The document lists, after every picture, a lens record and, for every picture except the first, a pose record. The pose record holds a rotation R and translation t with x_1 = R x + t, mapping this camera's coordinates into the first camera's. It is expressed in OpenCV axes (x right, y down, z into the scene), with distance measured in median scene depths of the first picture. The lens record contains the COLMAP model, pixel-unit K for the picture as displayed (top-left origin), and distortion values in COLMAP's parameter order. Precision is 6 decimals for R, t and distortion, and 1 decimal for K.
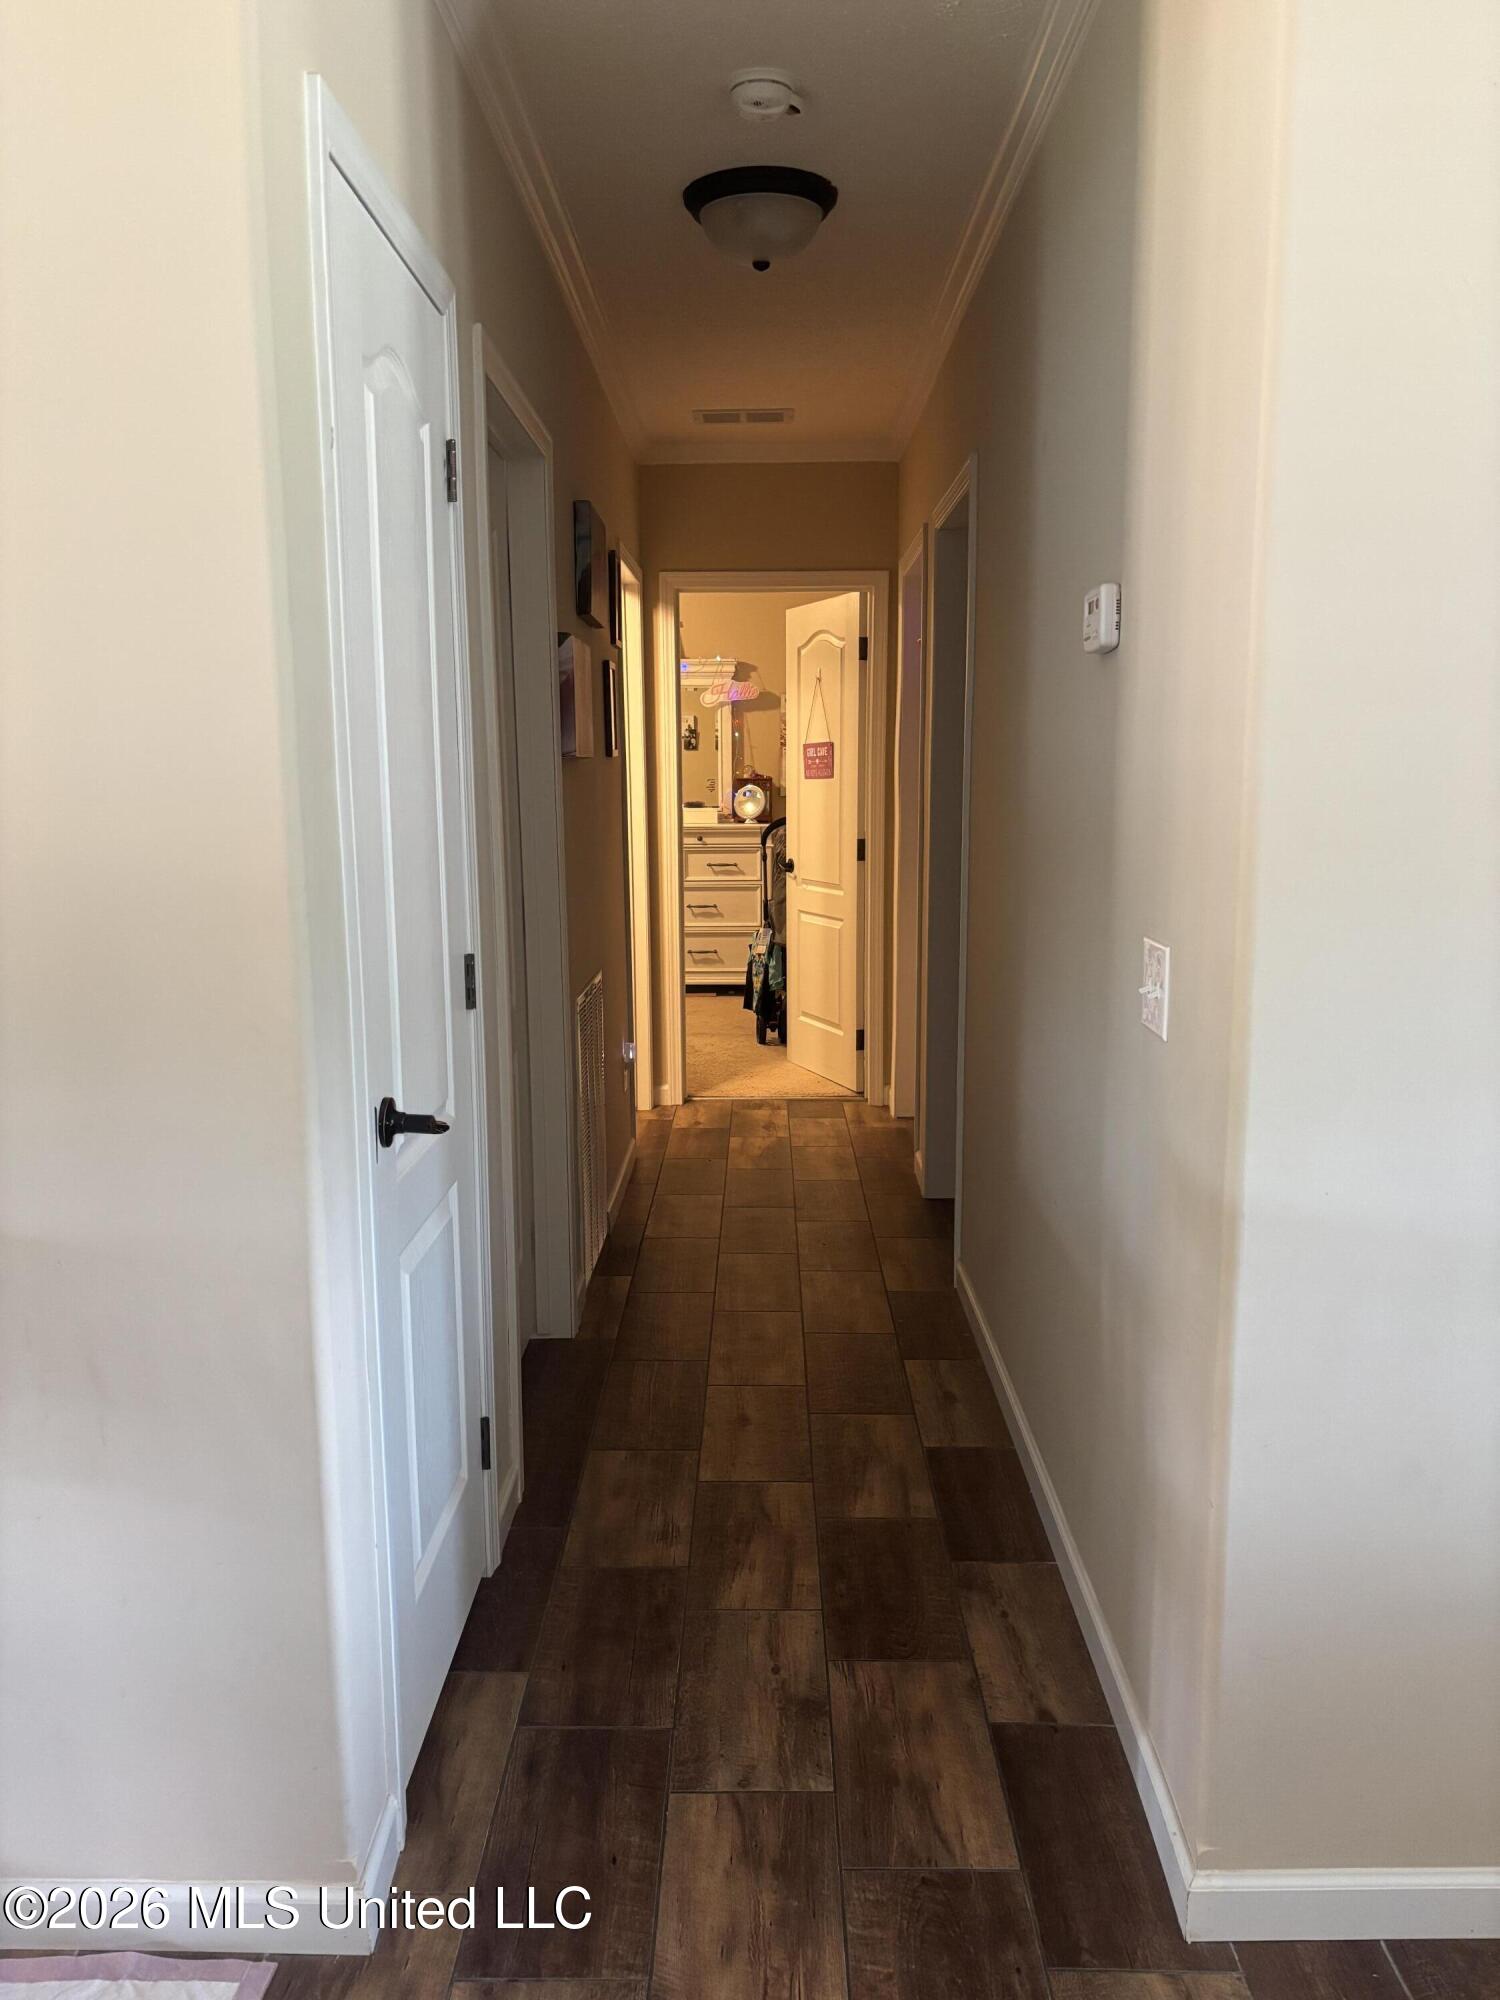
lens RADIAL K [[1494.3, 0, 750.0], [0, 1494.3, 1000.0], [0, 0, 1]] dist [-0.001299, -0.000622]
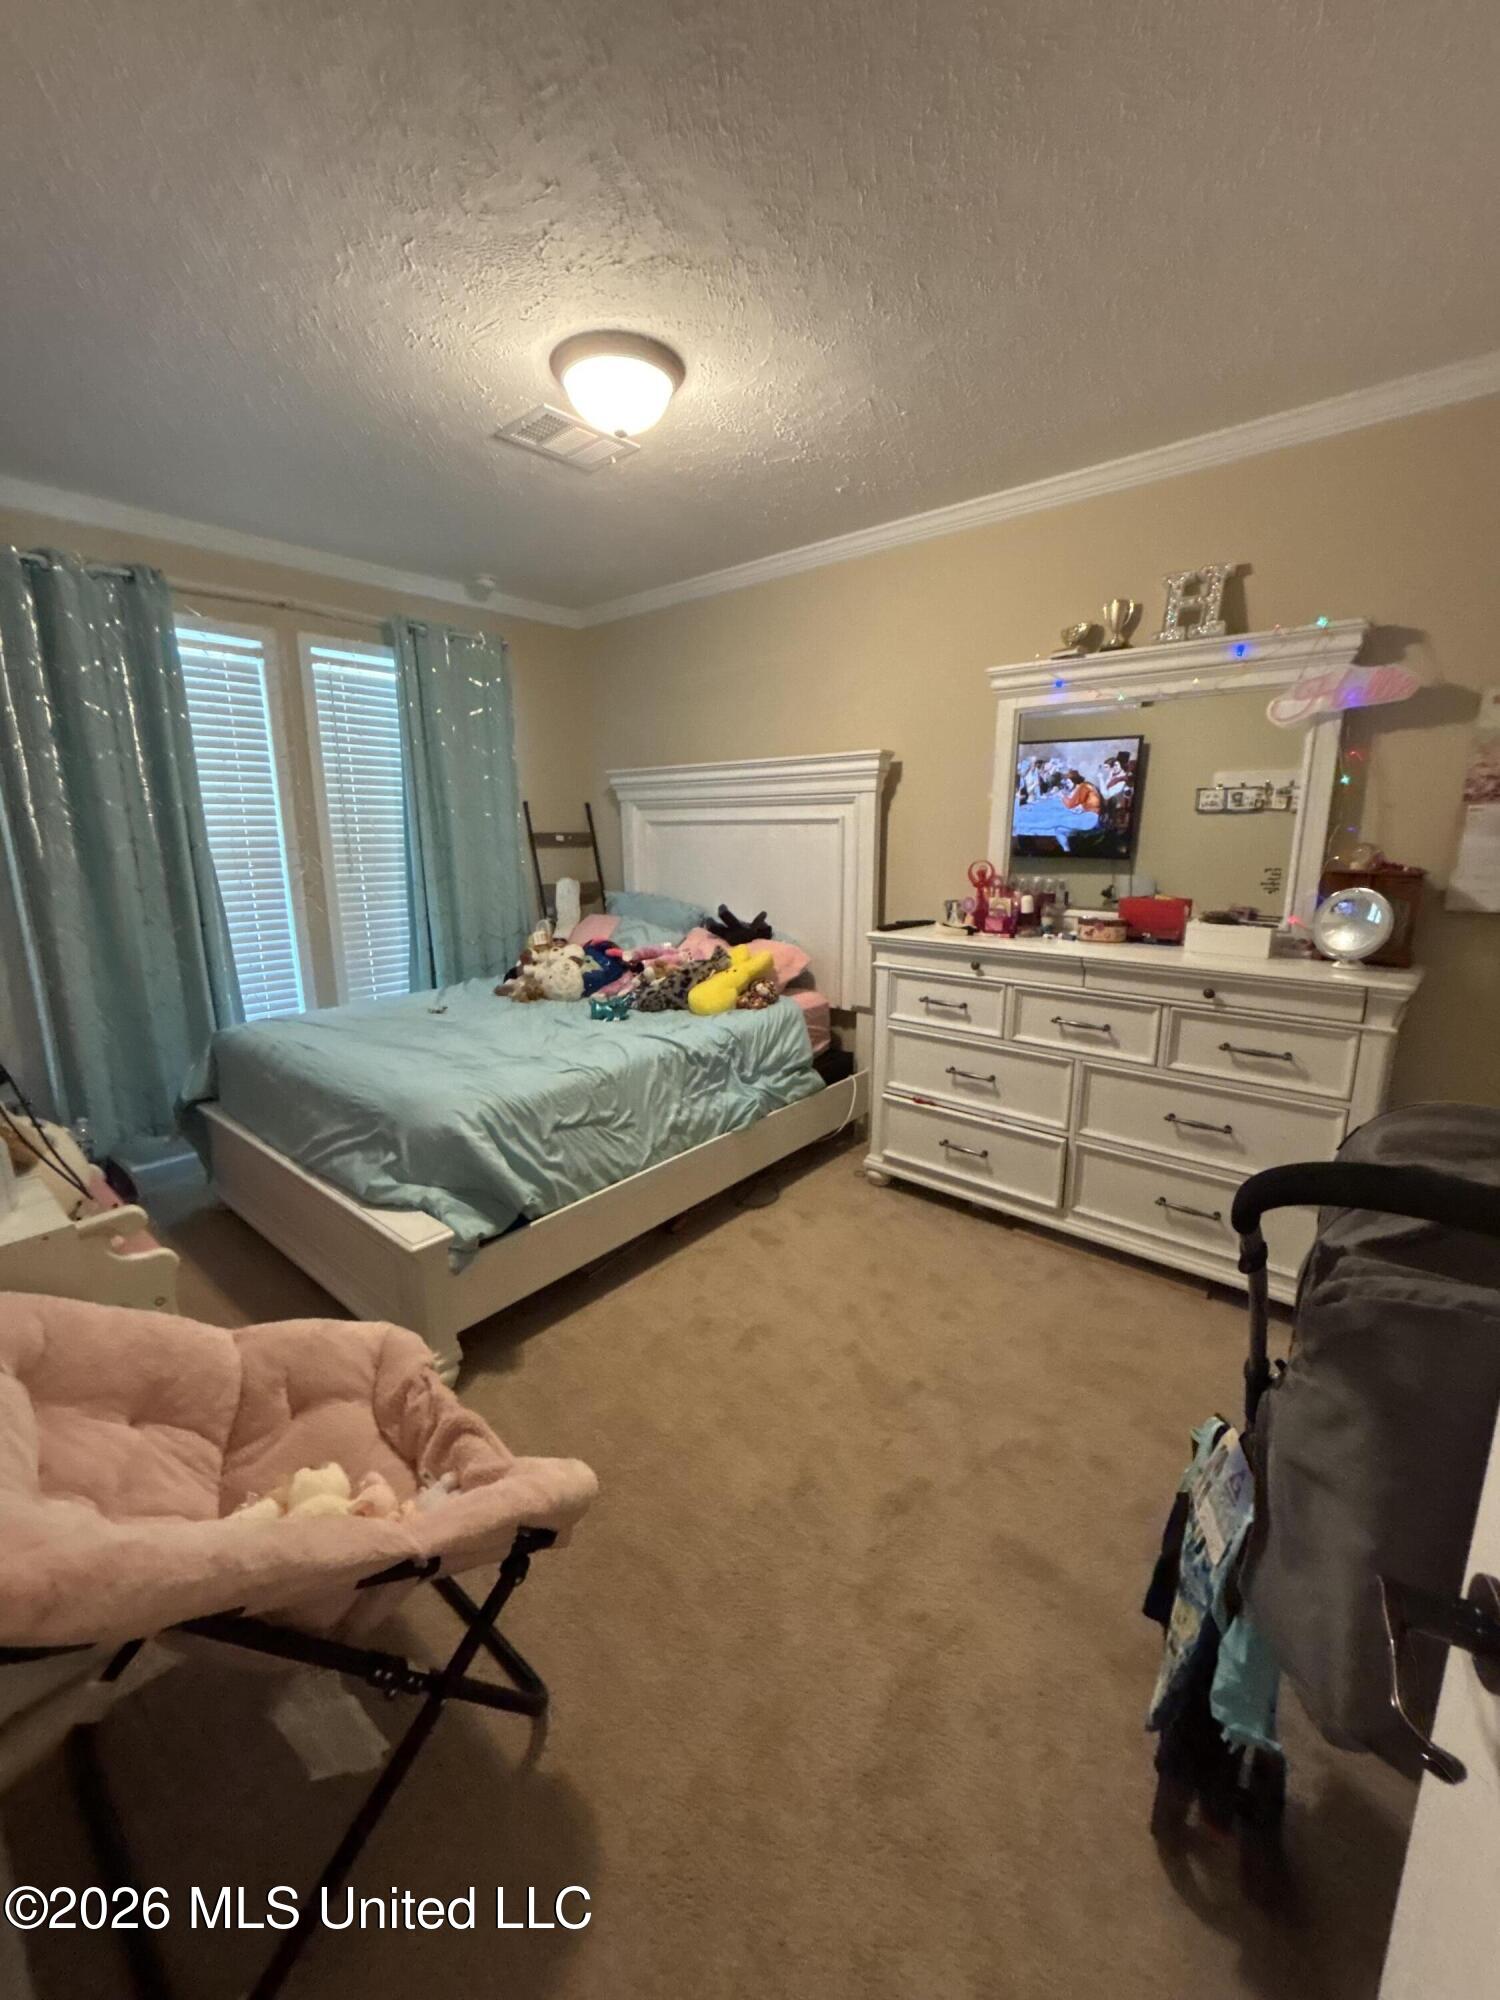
lens RADIAL K [[807.3, 0, 746.7], [0, 807.3, 992.7], [0, 0, 1]] dist [-0.000533, 0.000008]
pose [[0.762982, 0.134205, -0.632335, 0.017900], [-0.100775, 0.990946, 0.088720, -0.112858], [0.638517, -0.003969, 0.769598, 0.674069]]
